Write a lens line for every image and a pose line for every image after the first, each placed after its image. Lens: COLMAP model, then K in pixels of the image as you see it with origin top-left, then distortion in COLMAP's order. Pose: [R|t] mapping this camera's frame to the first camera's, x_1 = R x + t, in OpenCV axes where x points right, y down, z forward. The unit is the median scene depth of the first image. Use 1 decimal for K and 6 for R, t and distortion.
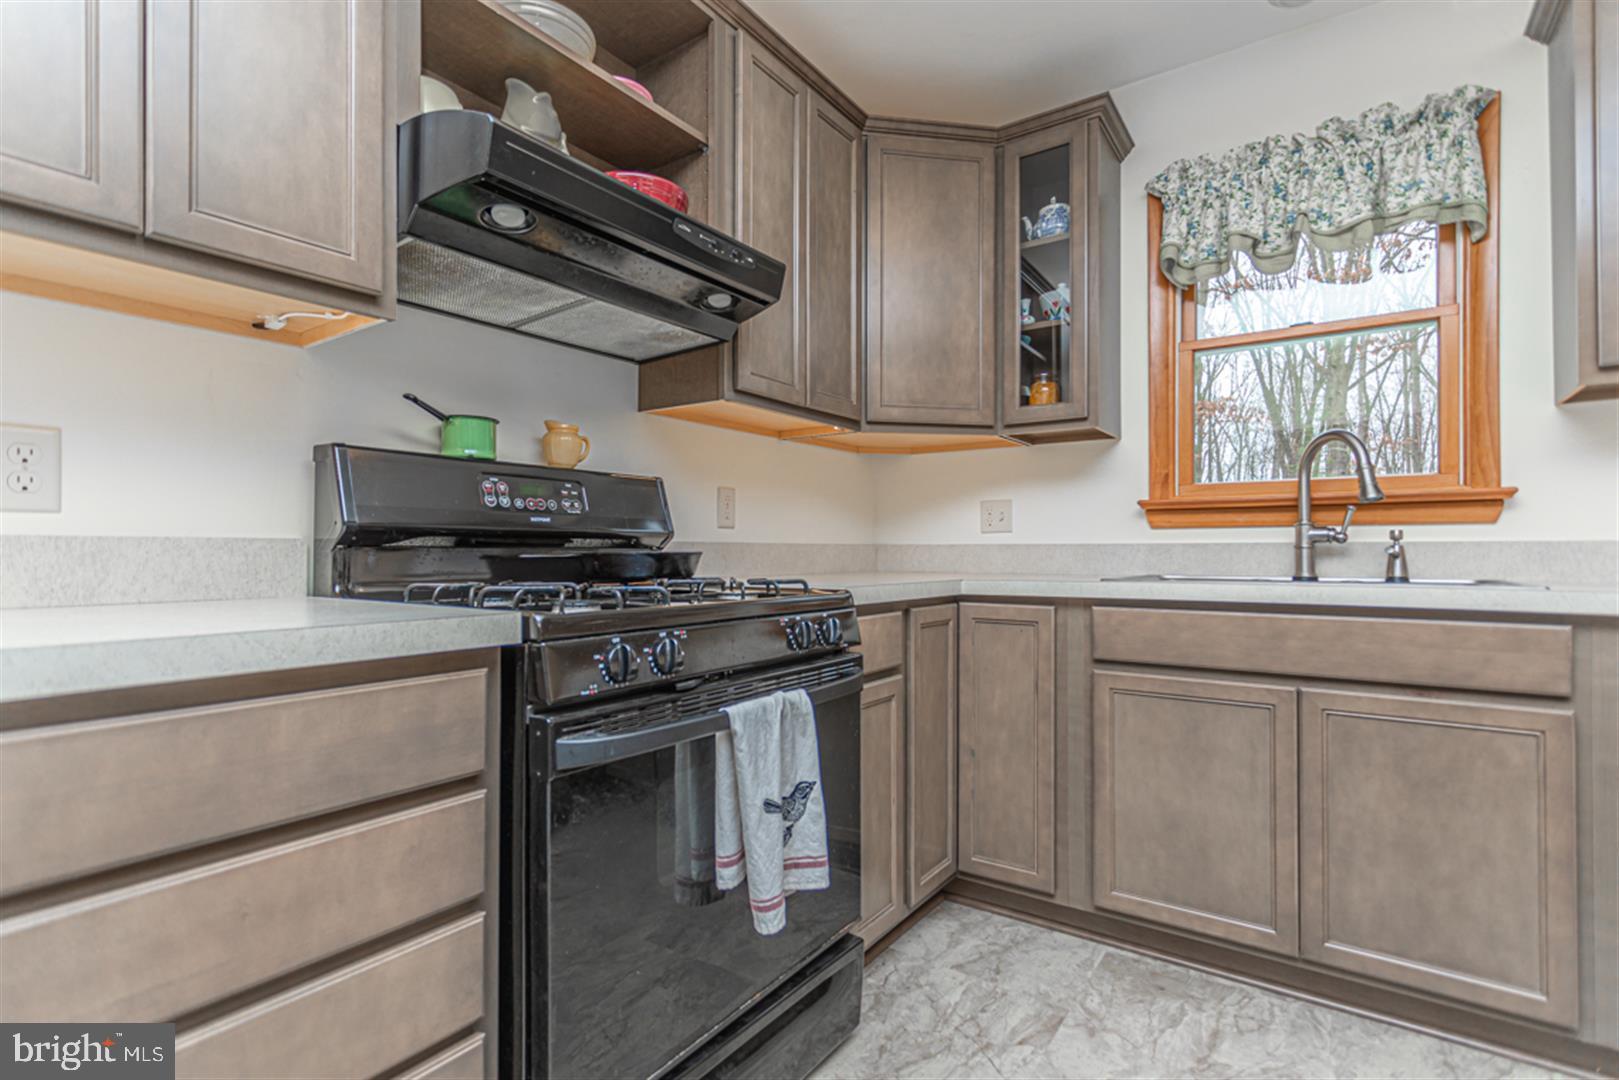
lens RADIAL K [[765.7, 0, 814.1], [0, 765.7, 542.0], [0, 0, 1]] dist [0.000717, 0.000824]
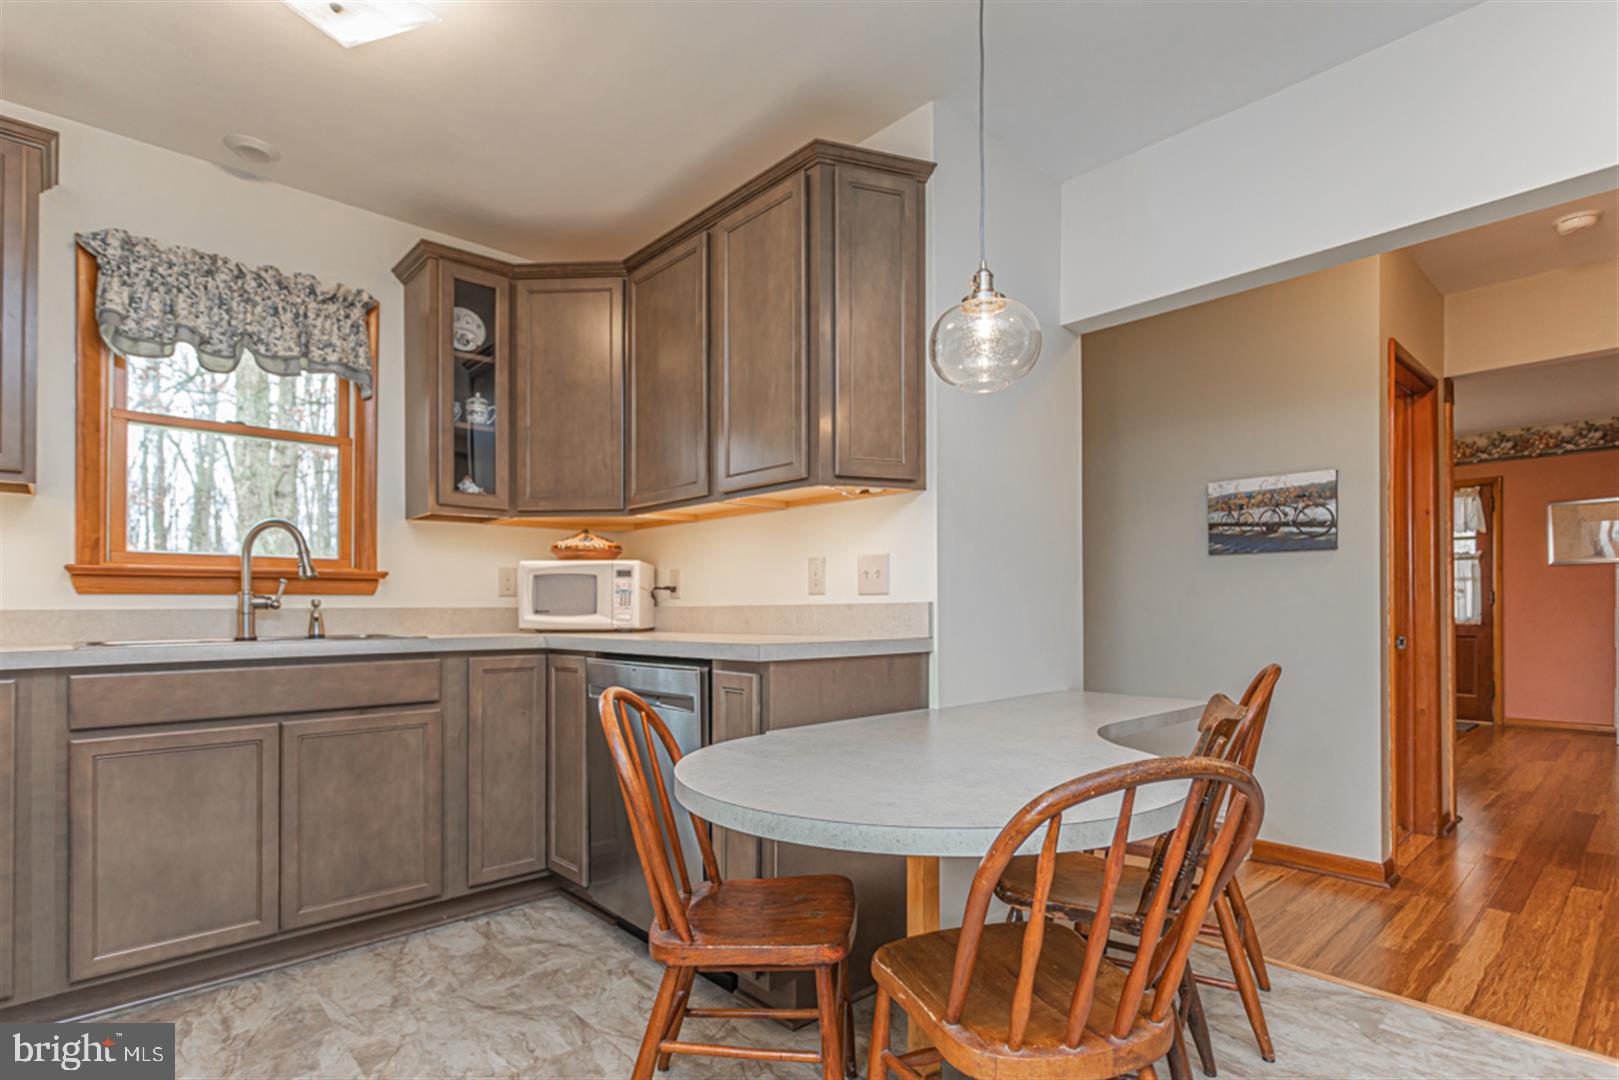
lens RADIAL K [[807.7, 0, 790.8], [0, 807.7, 601.1], [0, 0, 1]] dist [0.004546, 0.000774]
pose [[0.229364, 0.005927, 0.973323, -0.411340], [-0.003734, 0.999979, -0.005210, -0.008303], [-0.973334, -0.002440, 0.229382, -0.120599]]
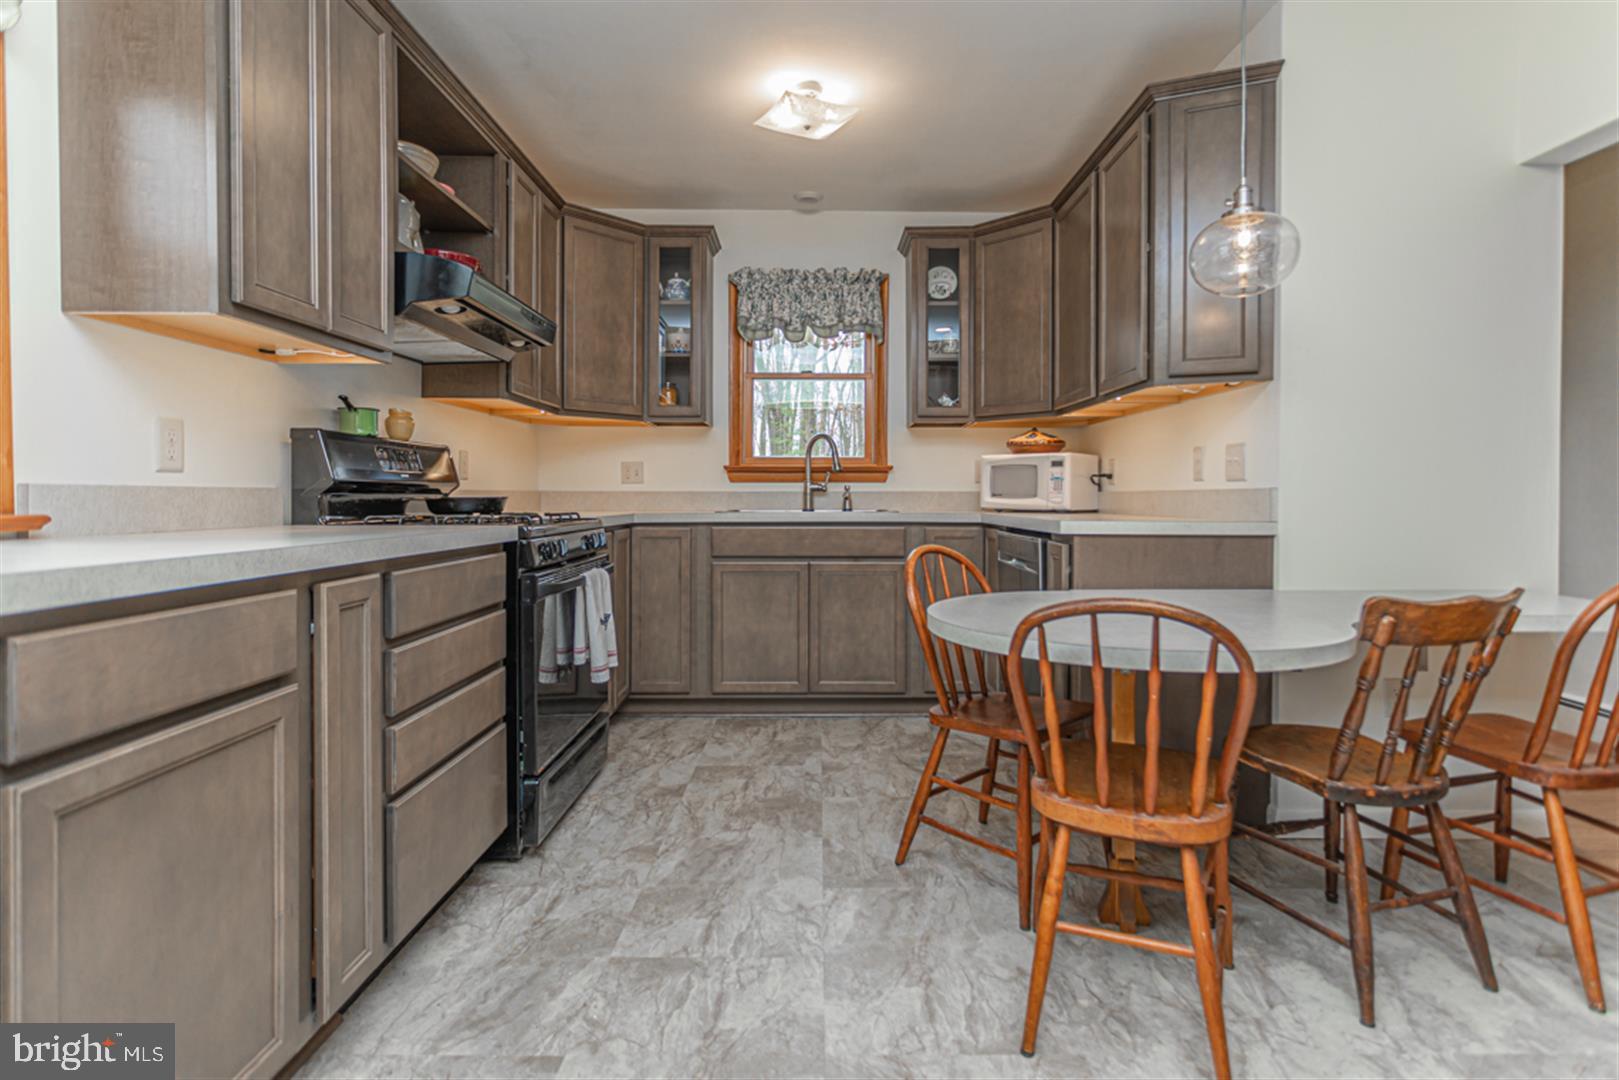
lens RADIAL K [[796.0, 0, 806.2], [0, 796.0, 507.2], [0, 0, 1]] dist [0.001394, 0.000637]
pose [[0.825487, -0.008893, 0.564351, -0.483298], [-0.006326, 0.999667, 0.025006, -0.009797], [-0.564385, -0.024212, 0.825156, -0.632079]]
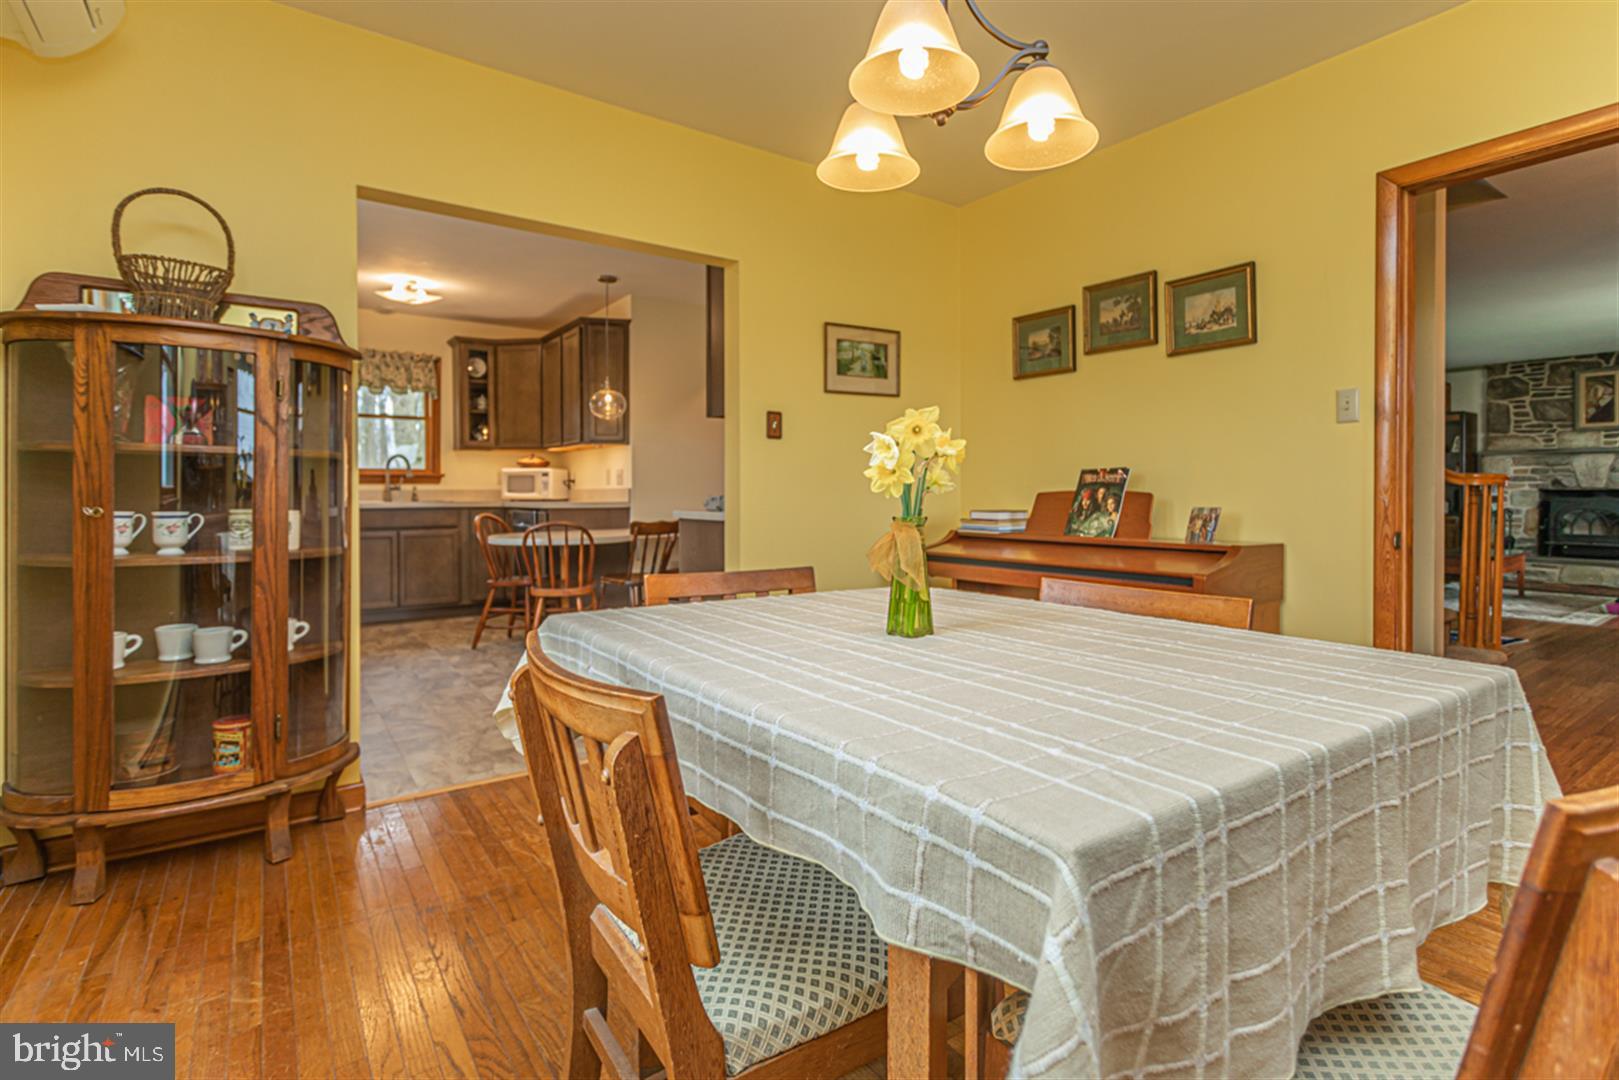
lens RADIAL K [[856.5, 0, 845.5], [0, 856.5, 496.2], [0, 0, 1]] dist [0.003262, 0.000808]
pose [[0.342905, -0.009081, 0.939326, -1.969512], [-0.007550, 0.999894, 0.012422, -0.030615], [-0.939340, -0.011352, 0.342800, -1.902736]]
